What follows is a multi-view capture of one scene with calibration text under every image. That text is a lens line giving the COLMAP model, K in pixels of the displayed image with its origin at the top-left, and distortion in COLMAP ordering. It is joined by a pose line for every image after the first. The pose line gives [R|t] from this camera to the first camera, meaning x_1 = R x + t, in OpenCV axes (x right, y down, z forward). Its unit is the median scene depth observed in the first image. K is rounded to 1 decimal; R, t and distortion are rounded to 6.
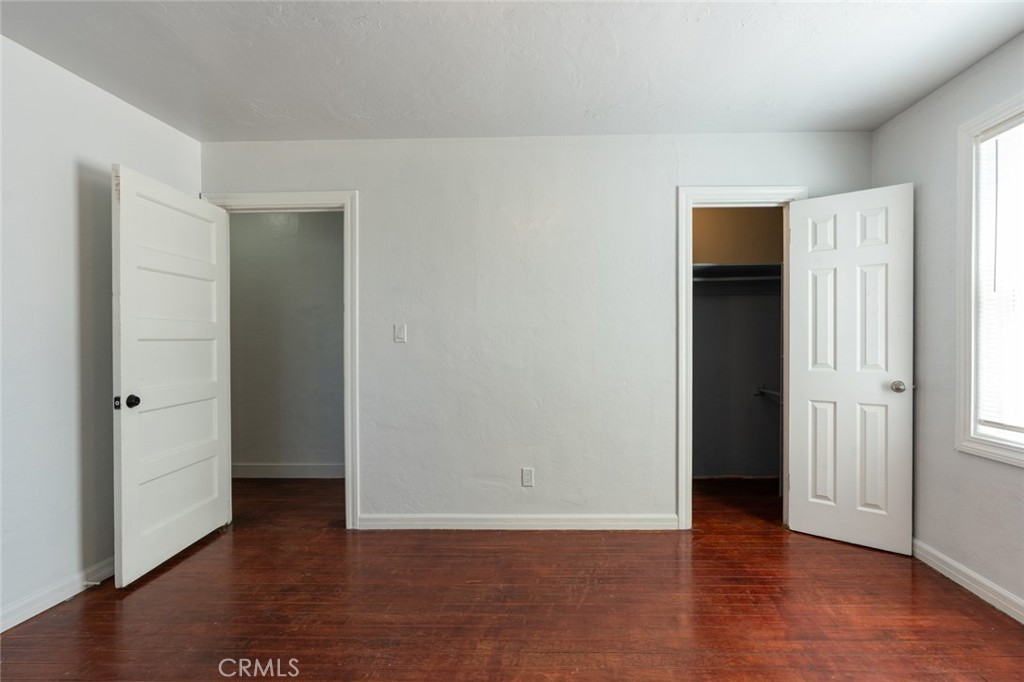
lens RADIAL K [[473.9, 0, 549.5], [0, 473.9, 339.5], [0, 0, 1]] dist [-0.004994, 0.000794]
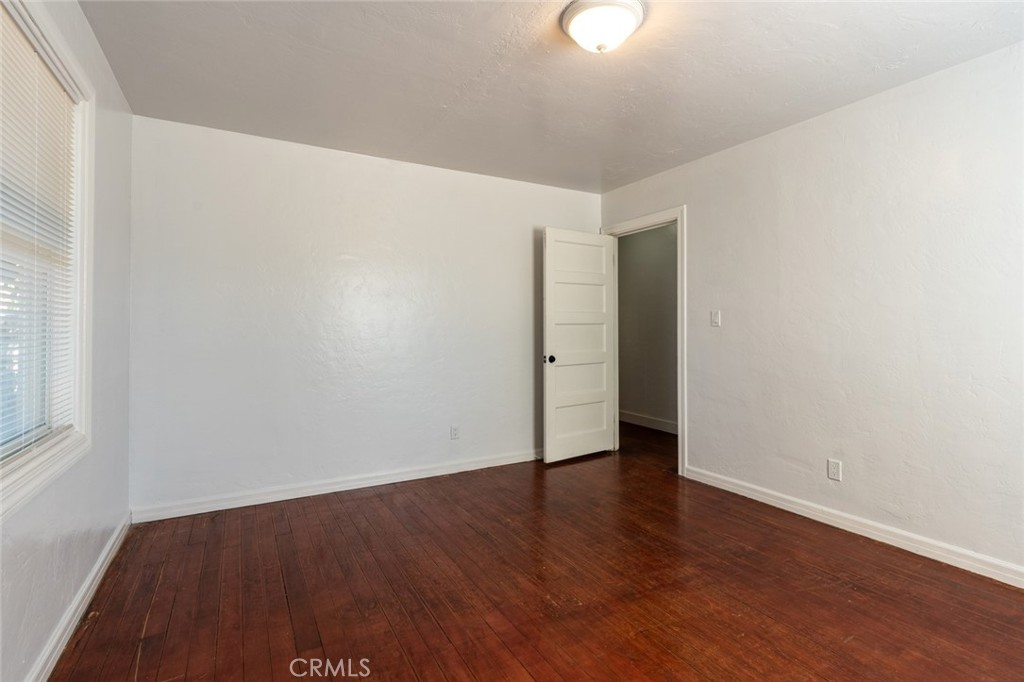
lens RADIAL K [[473.8, 0, 523.0], [0, 473.8, 319.7], [0, 0, 1]] dist [-0.001268, 0.000492]
pose [[0.534451, -0.009097, -0.845150, 0.438391], [0.000408, 0.999945, -0.010506, 0.001975], [0.845199, 0.005270, 0.534425, -0.026450]]
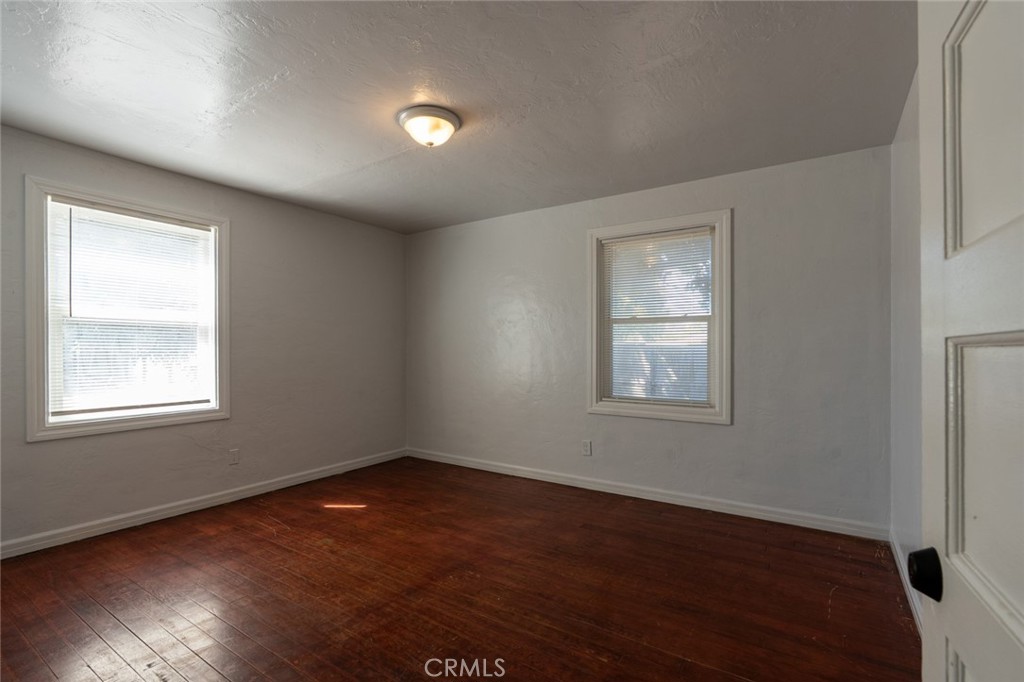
lens RADIAL K [[474.2, 0, 512.0], [0, 474.2, 341.0], [0, 0, 1]] dist [-0.001519, 0.000198]
pose [[-0.842407, 0.014925, 0.538635, -0.664483], [0.001788, 0.999688, -0.024904, 0.006139], [-0.538839, -0.020016, -0.842171, 1.085009]]
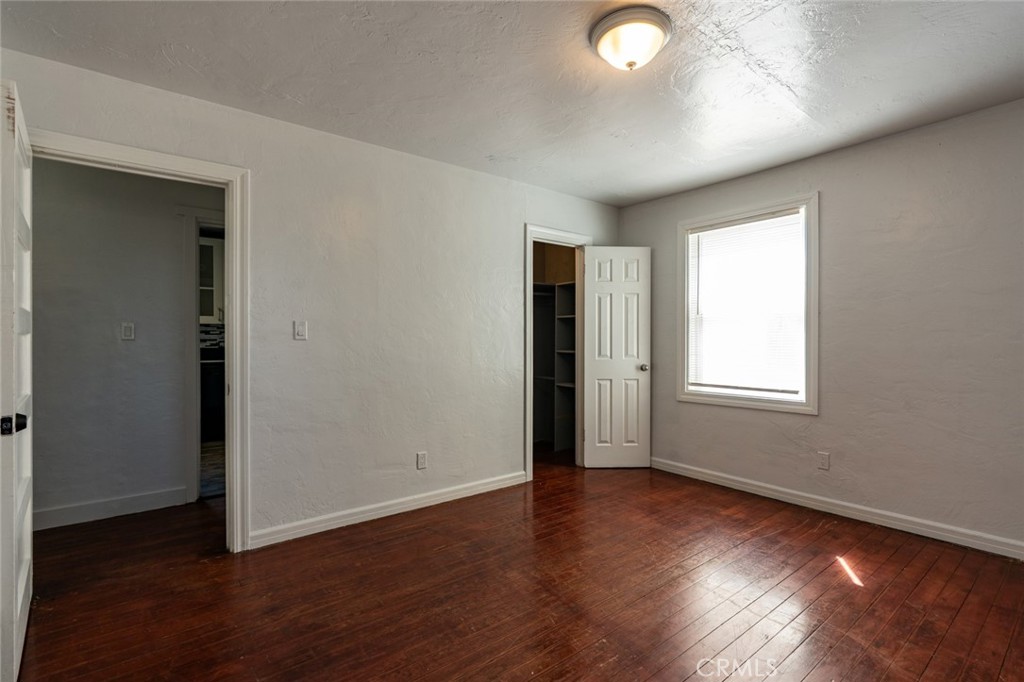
lens RADIAL K [[468.1, 0, 517.4], [0, 468.1, 335.7], [0, 0, 1]] dist [-0.004083, 0.001236]
pose [[0.774121, 0.010405, 0.632953, -0.599173], [-0.005978, 0.999940, -0.009126, 0.004407], [-0.633010, 0.003280, 0.774137, -0.000410]]
